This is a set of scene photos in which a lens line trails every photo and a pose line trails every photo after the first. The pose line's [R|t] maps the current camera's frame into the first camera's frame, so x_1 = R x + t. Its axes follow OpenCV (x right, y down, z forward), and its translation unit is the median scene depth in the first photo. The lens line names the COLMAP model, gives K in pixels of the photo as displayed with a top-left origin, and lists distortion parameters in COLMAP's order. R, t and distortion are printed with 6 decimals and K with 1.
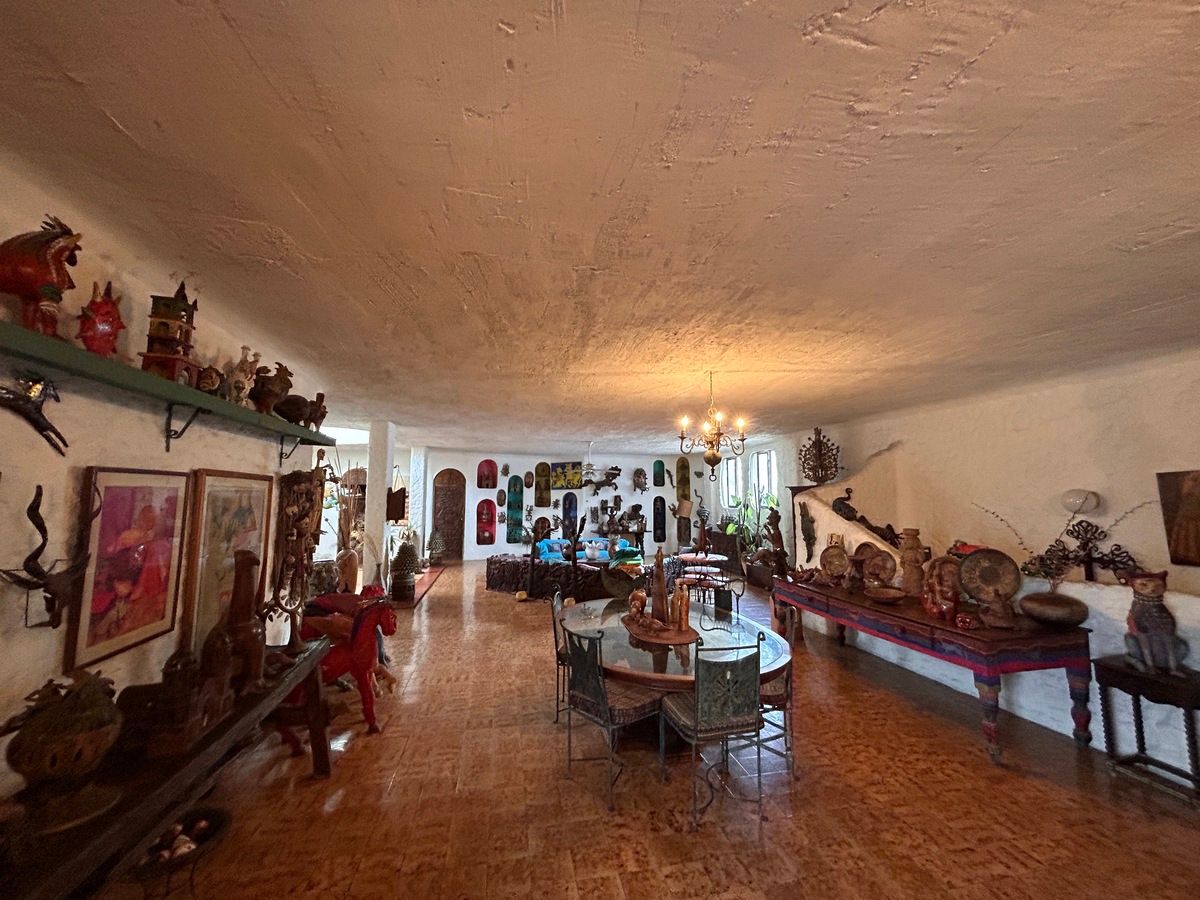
lens RADIAL K [[486.8, 0, 600.0], [0, 486.8, 450.0], [0, 0, 1]] dist [-0.000115, 0.000221]
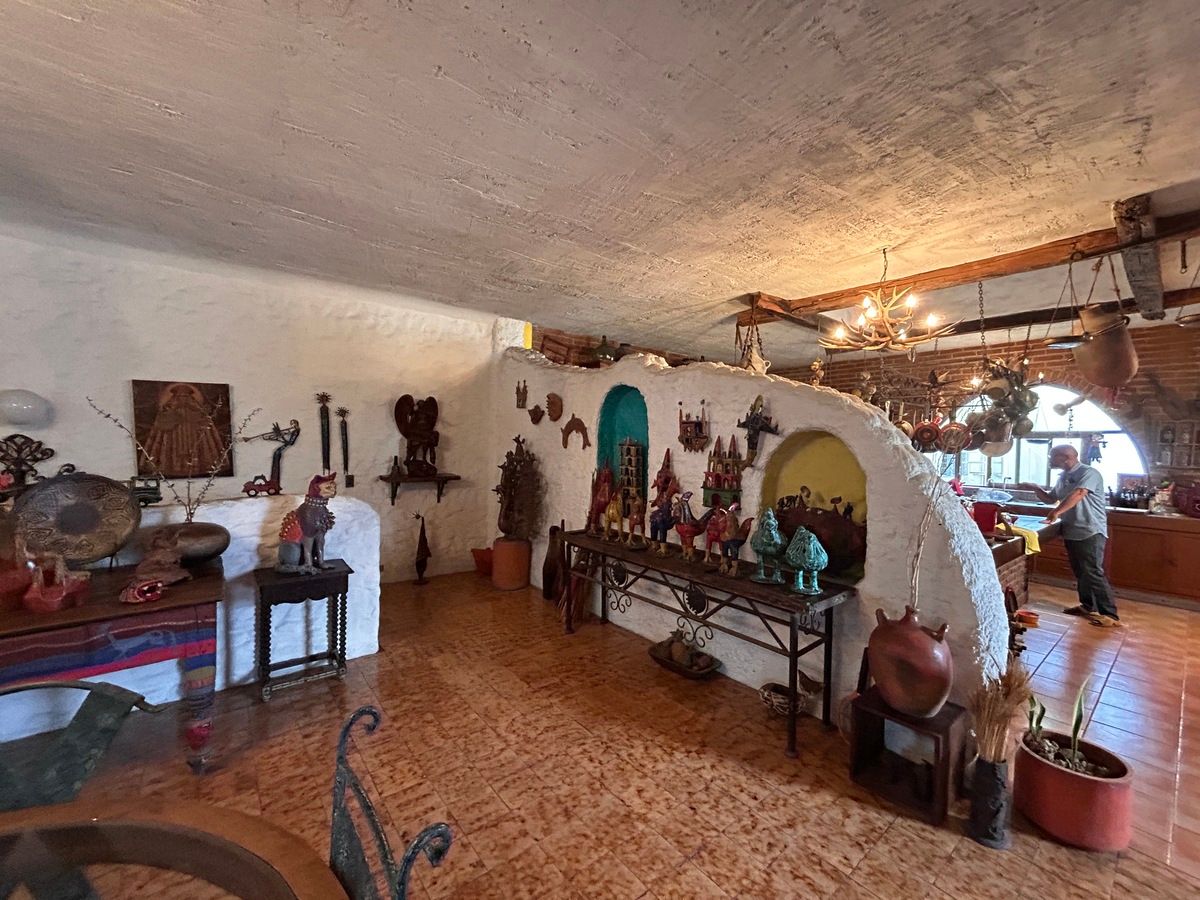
lens RADIAL K [[486.8, 0, 600.0], [0, 486.8, 450.0], [0, 0, 1]] dist [-0.000115, 0.000221]
pose [[-0.465887, -0.021137, 0.884591, -0.036076], [-0.106064, 0.993841, -0.032113, 0.112298], [-0.878464, -0.108785, -0.465260, 0.655193]]
